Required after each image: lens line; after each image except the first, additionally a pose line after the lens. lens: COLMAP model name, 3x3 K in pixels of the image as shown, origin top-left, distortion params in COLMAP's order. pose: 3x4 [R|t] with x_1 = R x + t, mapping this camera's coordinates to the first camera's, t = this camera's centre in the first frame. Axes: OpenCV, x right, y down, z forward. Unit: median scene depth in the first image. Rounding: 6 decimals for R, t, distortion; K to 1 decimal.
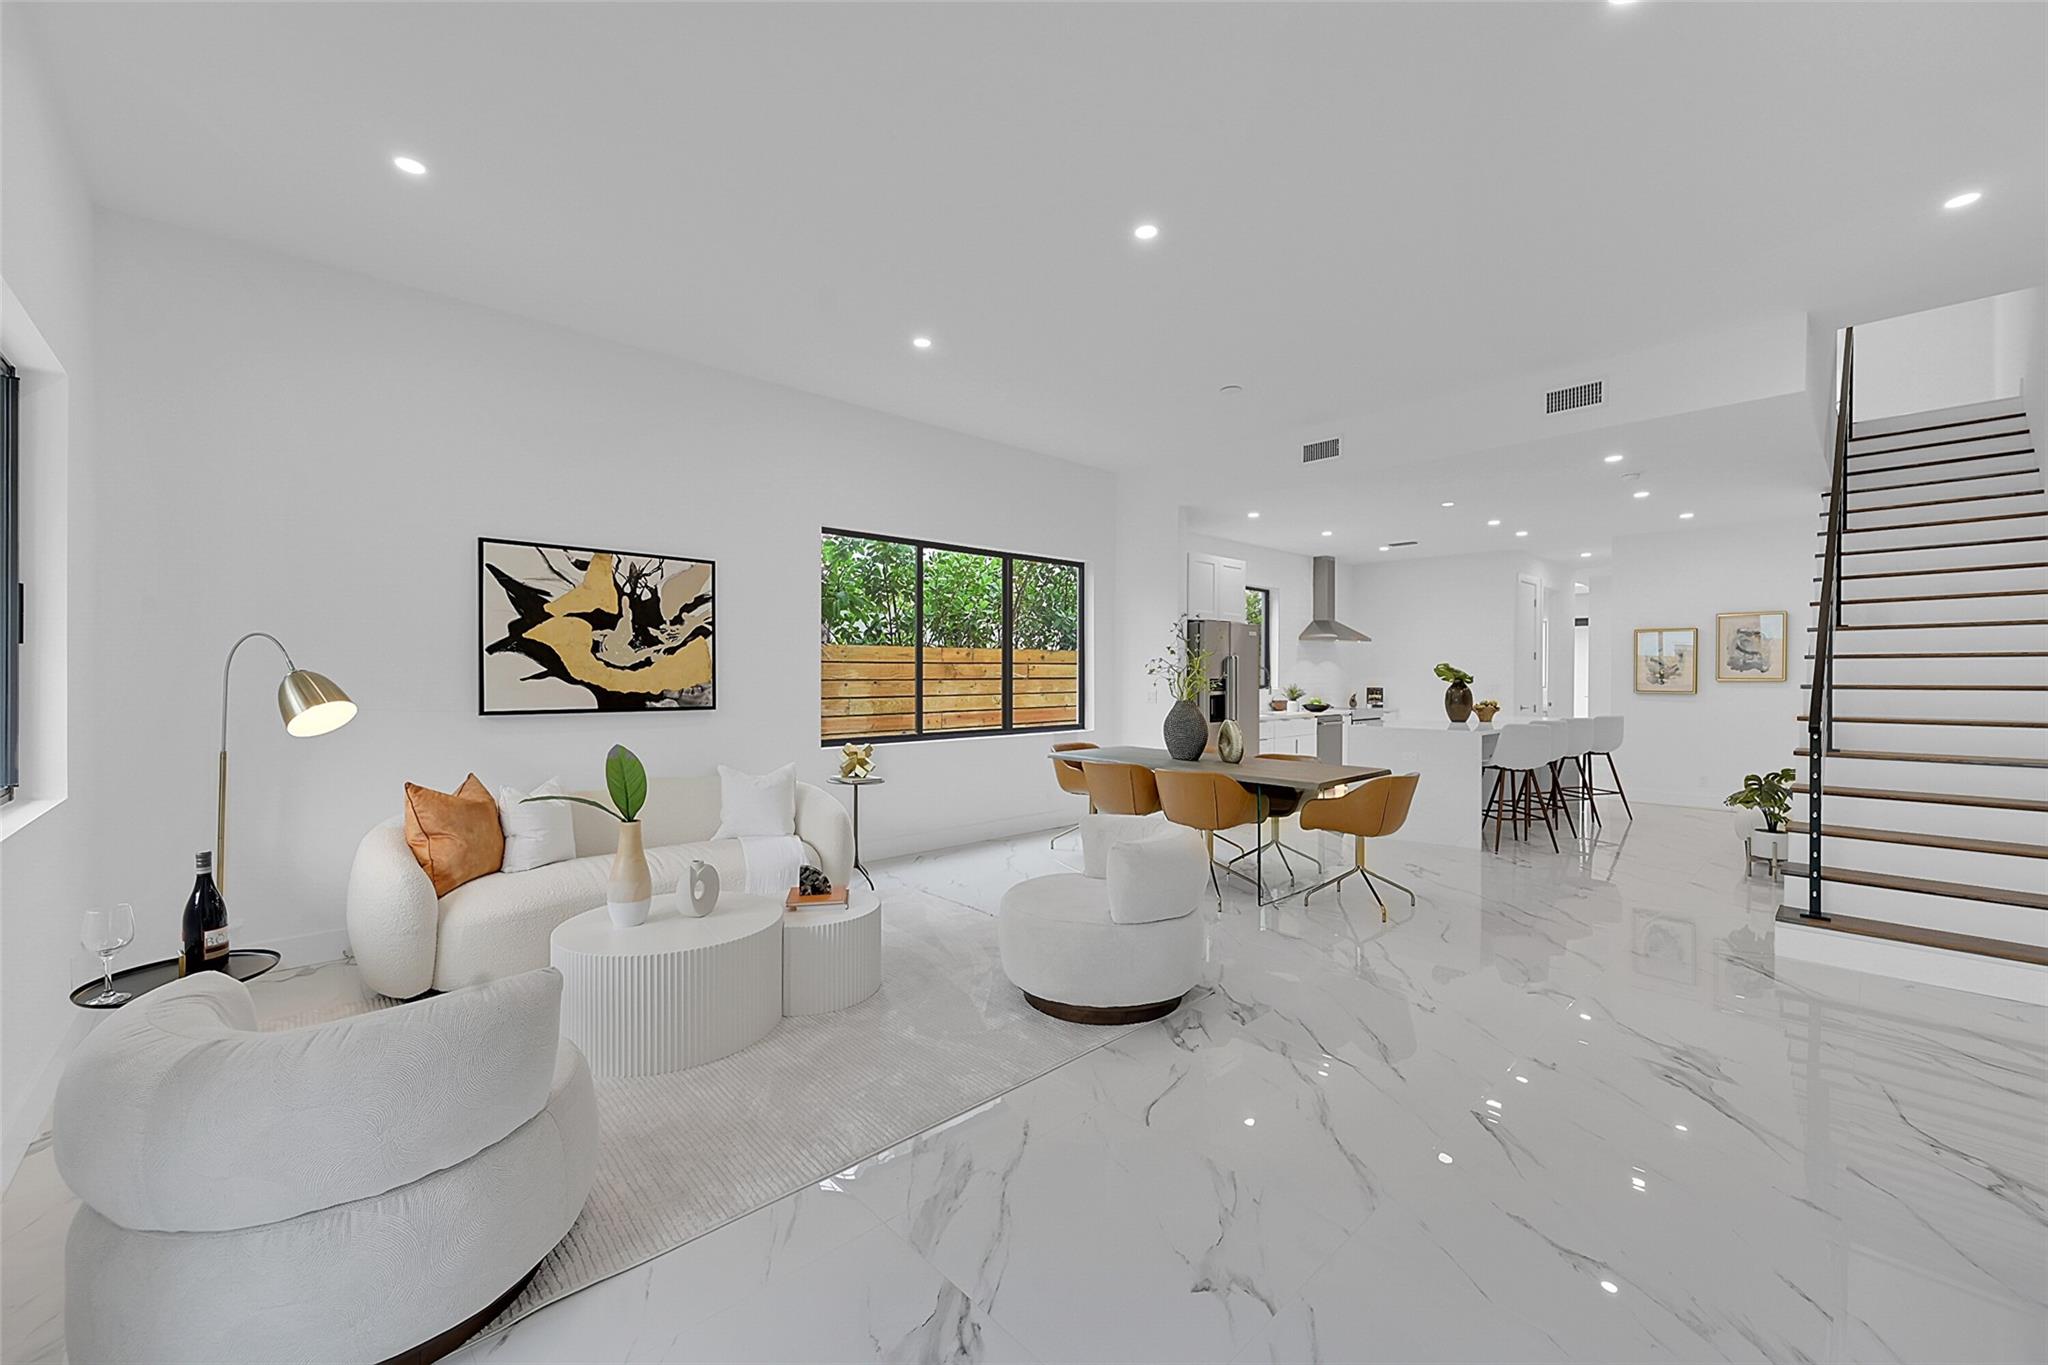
lens RADIAL K [[813.0, 0, 1025.7], [0, 813.0, 678.0], [0, 0, 1]] dist [0.001268, 0.000494]
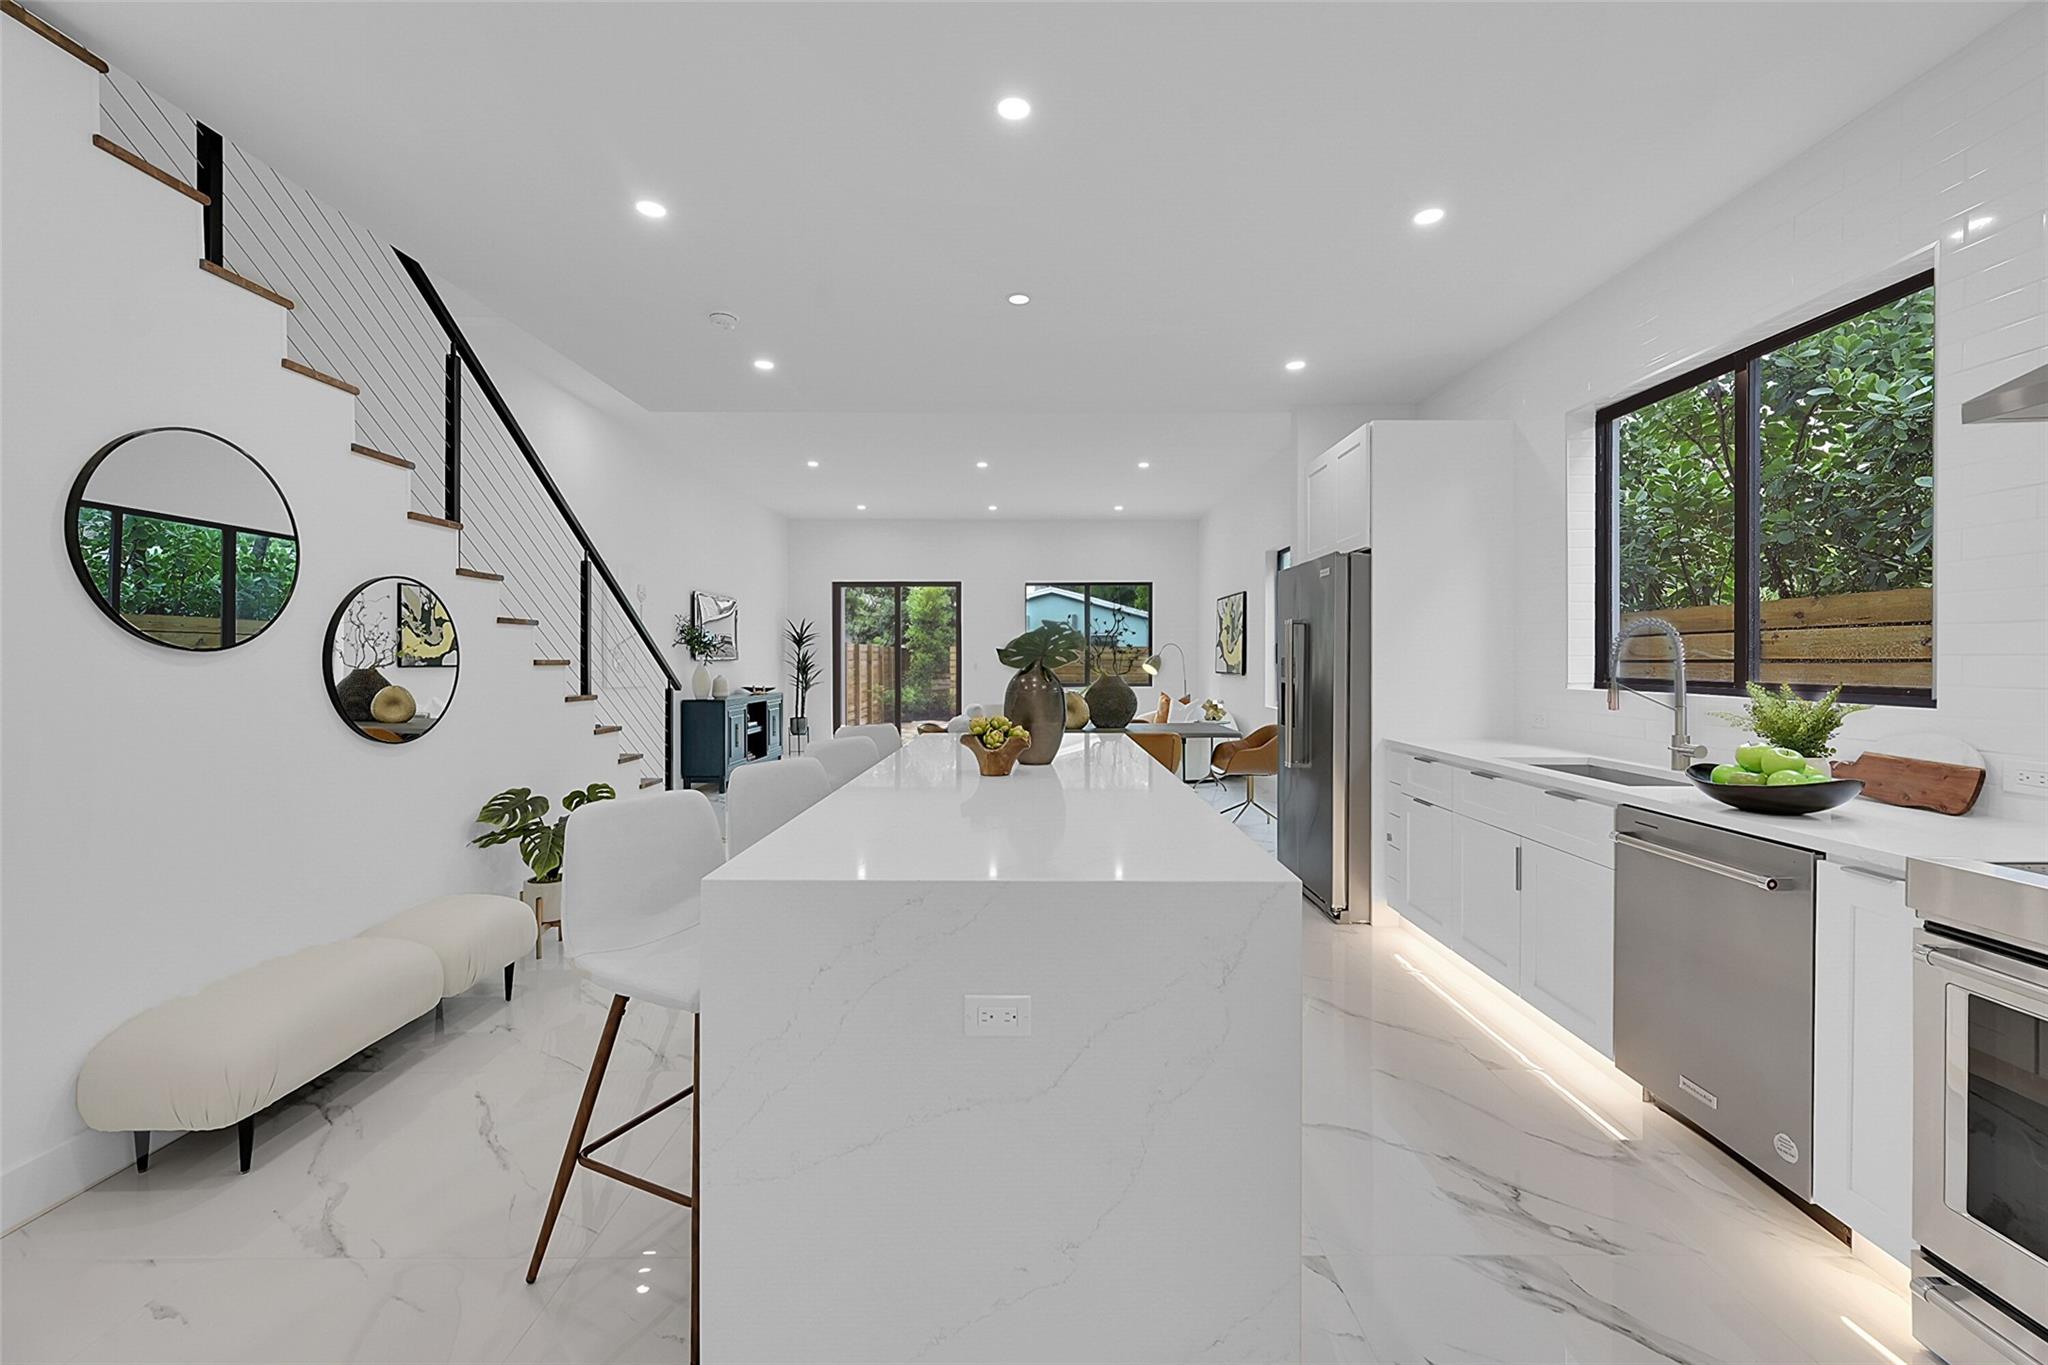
lens RADIAL K [[813.0, 0, 1025.7], [0, 813.0, 678.0], [0, 0, 1]] dist [0.001268, 0.000494]
pose [[-0.686101, 0.015714, -0.727337, 1.266560], [-0.005026, 0.999640, 0.026338, -0.000242], [0.727489, 0.021726, -0.685775, 1.939333]]
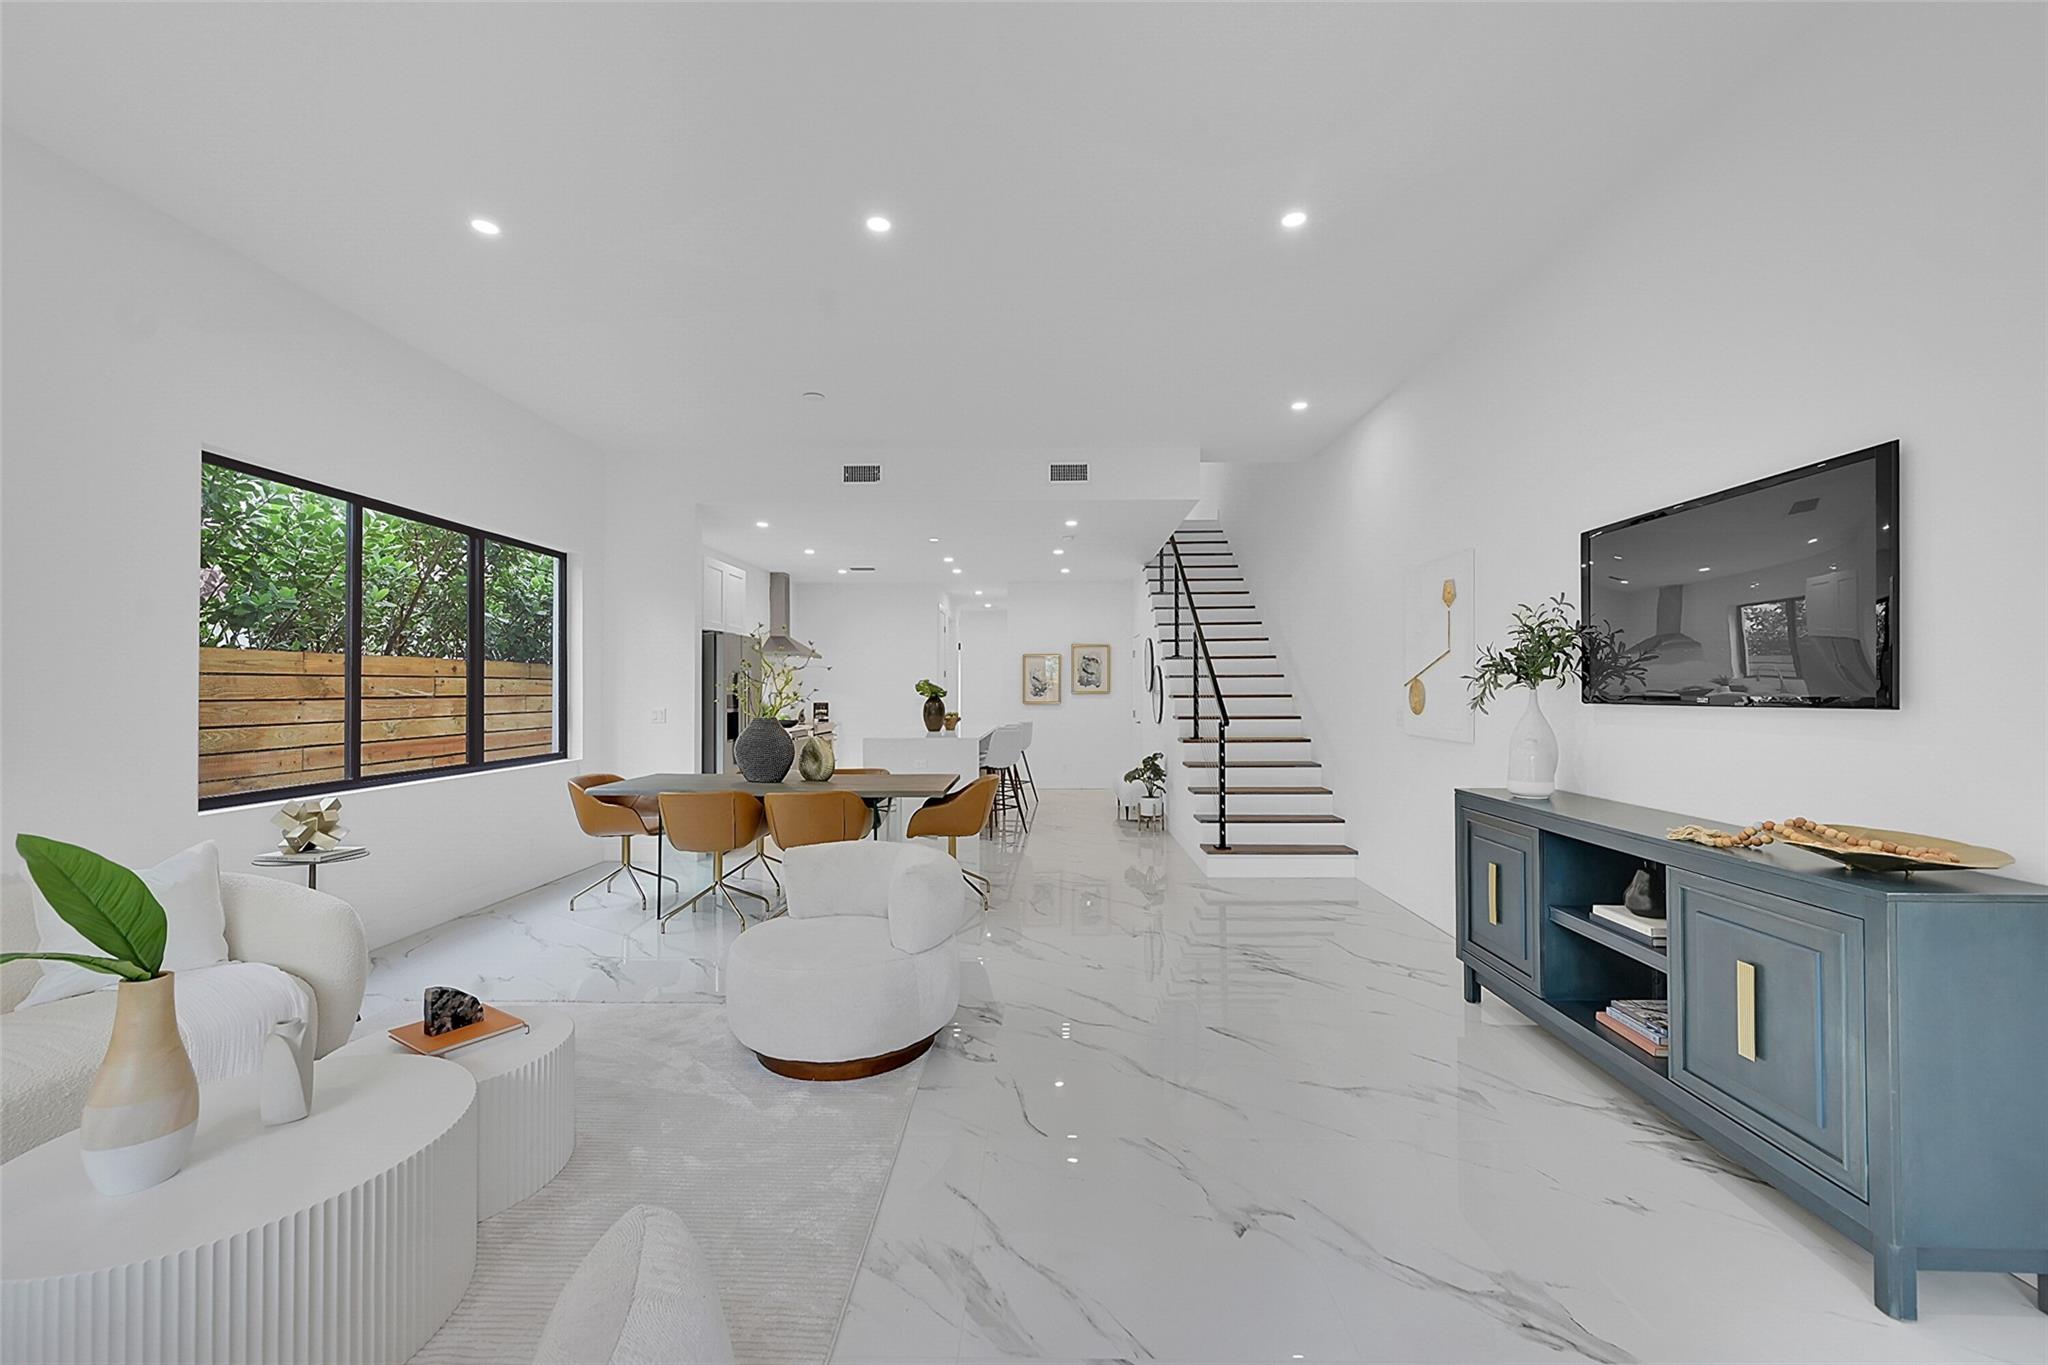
lens RADIAL K [[820.0, 0, 1031.3], [0, 820.0, 683.5], [0, 0, 1]] dist [0.001514, 0.000349]
pose [[0.696235, 0.002187, 0.717811, -0.302445], [0.007360, 0.999921, -0.010184, 0.000019], [-0.717776, 0.012373, 0.696164, 0.152896]]
